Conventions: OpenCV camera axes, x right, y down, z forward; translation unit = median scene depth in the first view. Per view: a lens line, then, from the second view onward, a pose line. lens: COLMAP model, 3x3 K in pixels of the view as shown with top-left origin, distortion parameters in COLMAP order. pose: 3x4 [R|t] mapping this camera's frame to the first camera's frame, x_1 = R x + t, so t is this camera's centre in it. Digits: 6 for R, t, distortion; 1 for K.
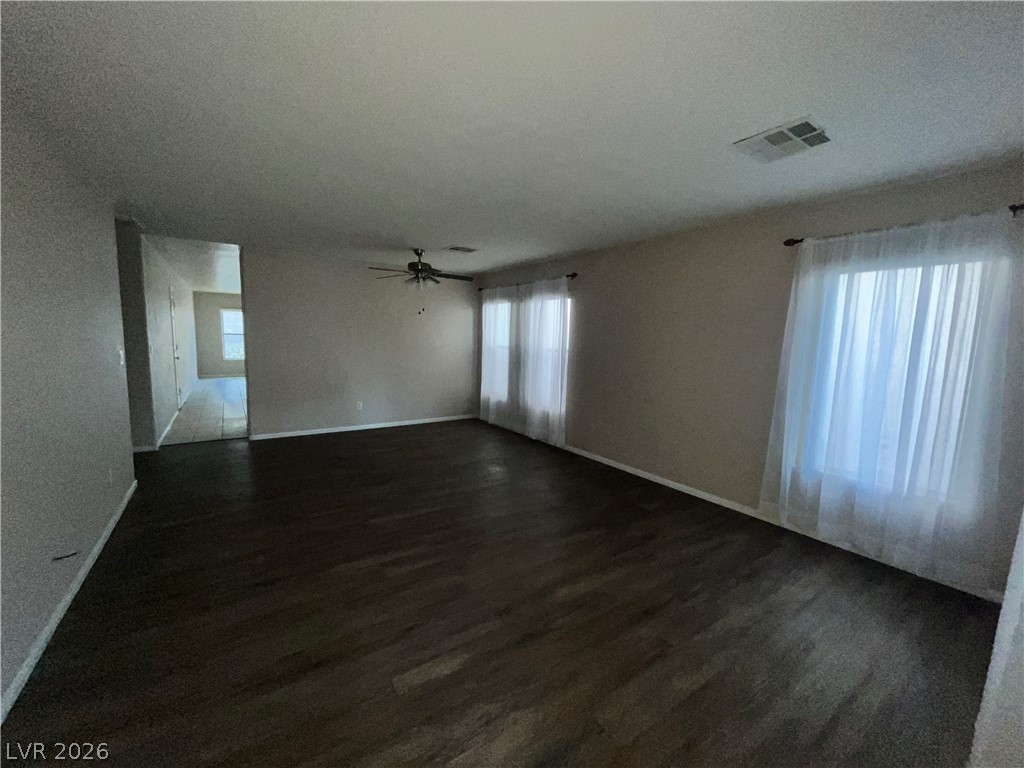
lens RADIAL K [[411.9, 0, 507.2], [0, 411.9, 383.2], [0, 0, 1]] dist [-0.006860, -0.000439]
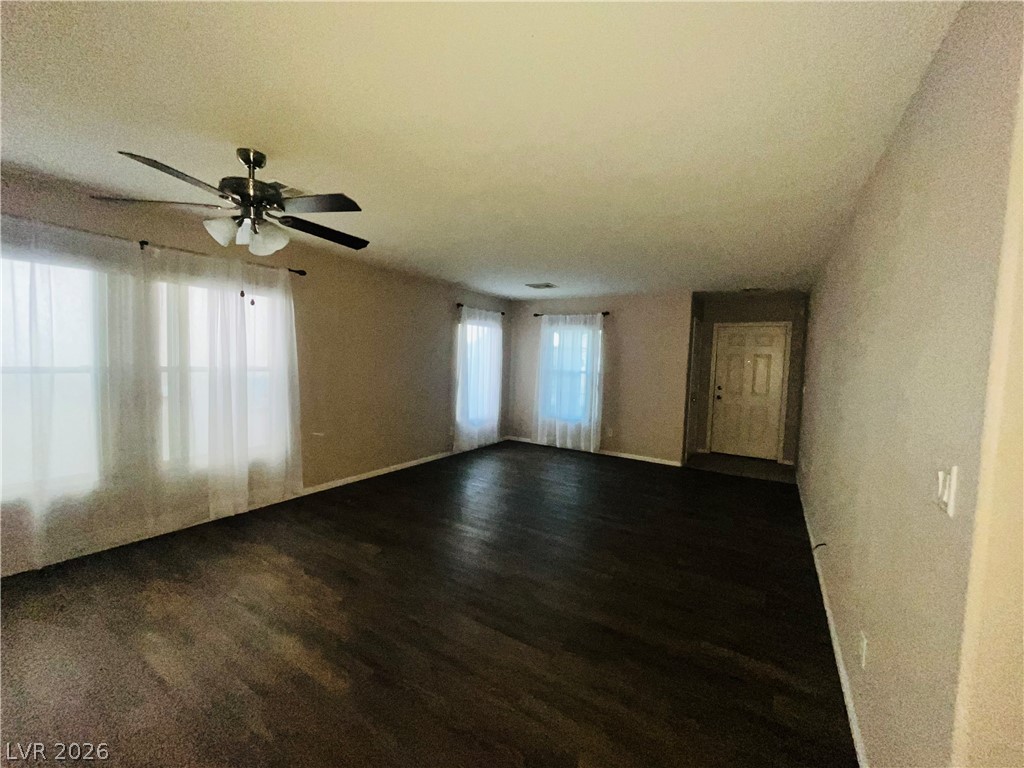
lens RADIAL K [[411.9, 0, 507.2], [0, 411.9, 383.2], [0, 0, 1]] dist [-0.006860, -0.000439]
pose [[-0.394861, -0.086119, 0.914696, -0.739714], [0.069321, 0.989966, 0.123131, -0.123167], [-0.916122, 0.112027, -0.384929, 0.978029]]
